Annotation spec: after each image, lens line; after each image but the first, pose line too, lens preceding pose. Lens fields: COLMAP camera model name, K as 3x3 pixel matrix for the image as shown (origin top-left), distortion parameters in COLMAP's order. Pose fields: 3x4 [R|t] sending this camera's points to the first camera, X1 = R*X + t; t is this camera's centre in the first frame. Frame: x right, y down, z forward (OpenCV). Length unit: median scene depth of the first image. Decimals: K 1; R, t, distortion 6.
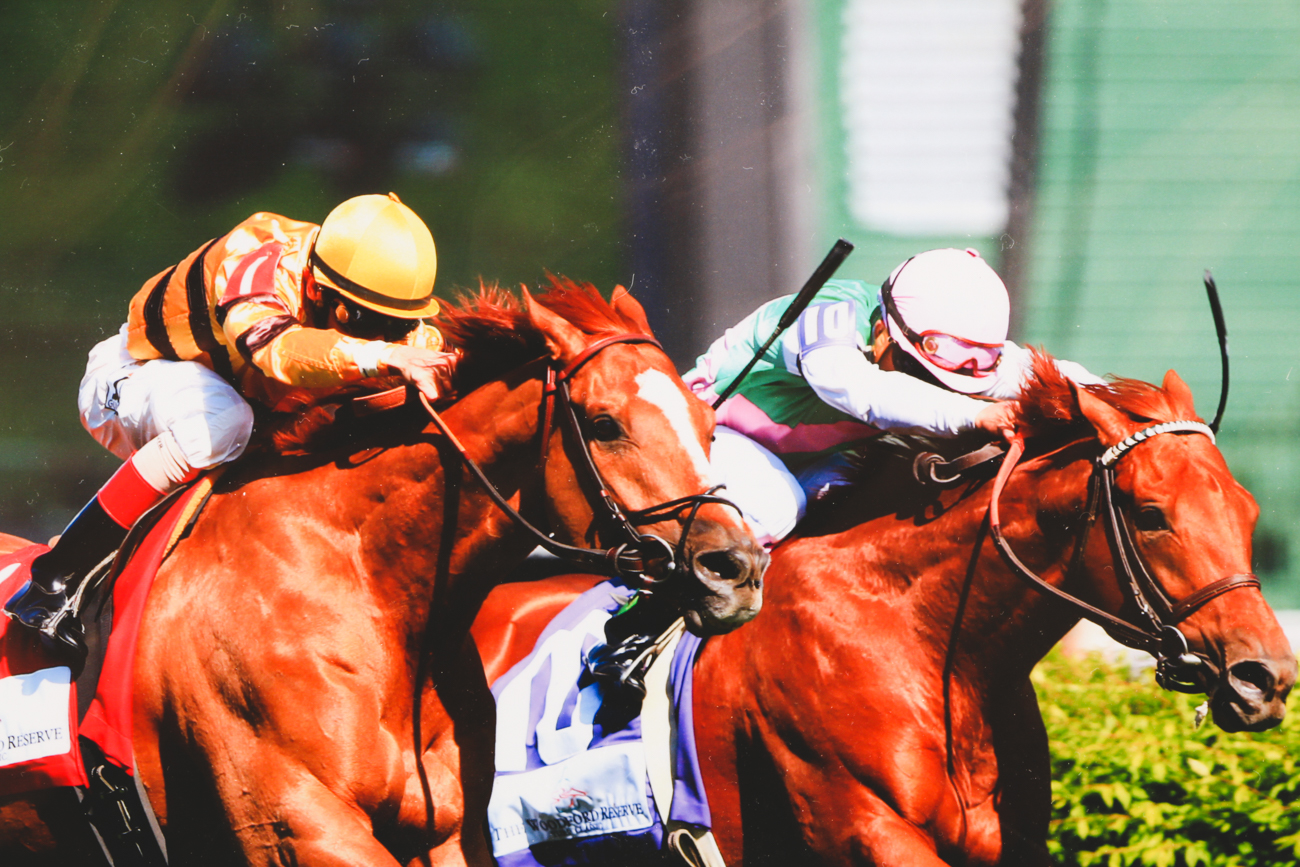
lens RADIAL K [[7947.0, 0, 636.2], [0, 7947.0, 430.3], [0, 0, 1]] dist [2.290793, 0.000000]
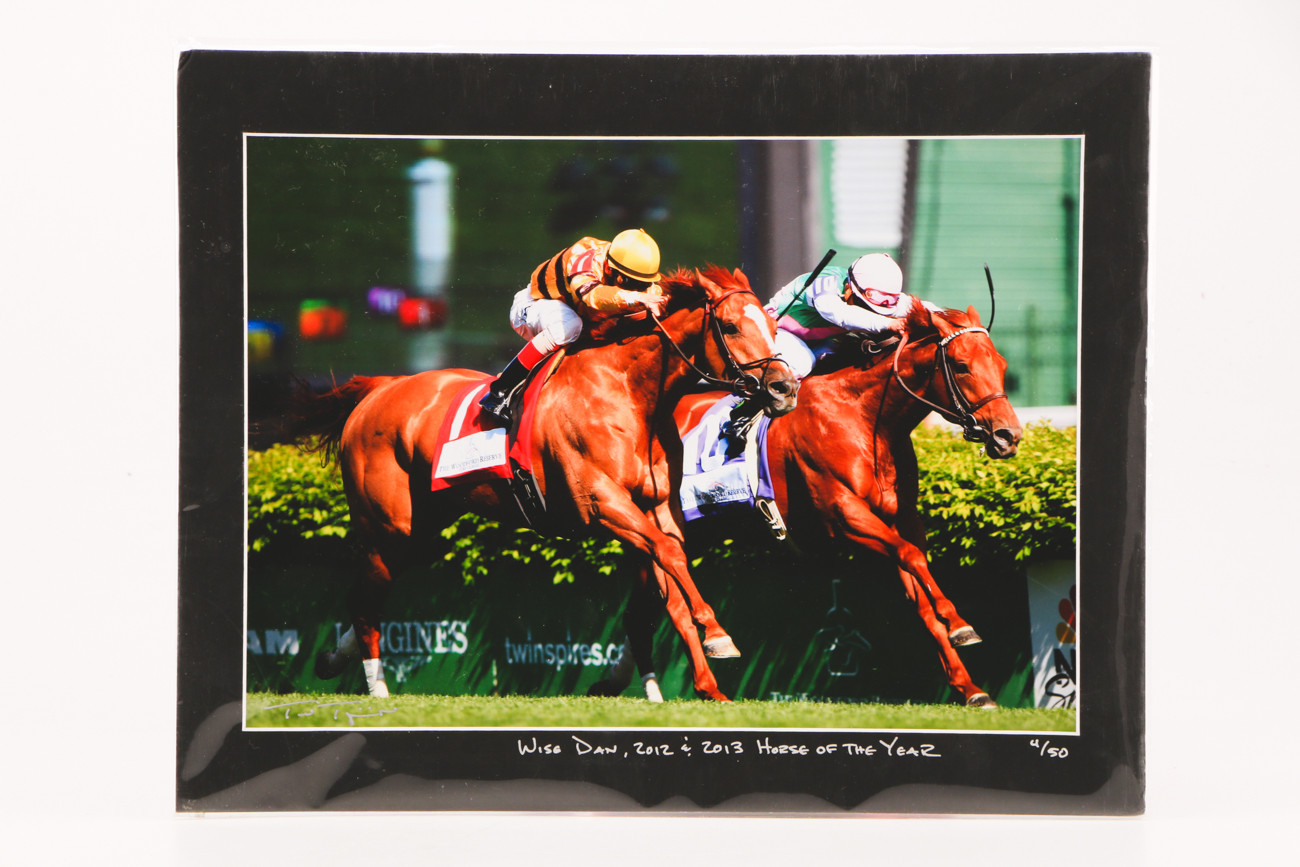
lens RADIAL K [[7947.0, 0, 640.2], [0, 7947.0, 422.8], [0, 0, 1]] dist [2.290793, 0.000000]
pose [[0.999989, 0.004683, 0.000337, -0.031181], [-0.004681, 0.999970, -0.006204, 0.042117], [-0.000366, 0.006203, 0.999981, -1.349398]]
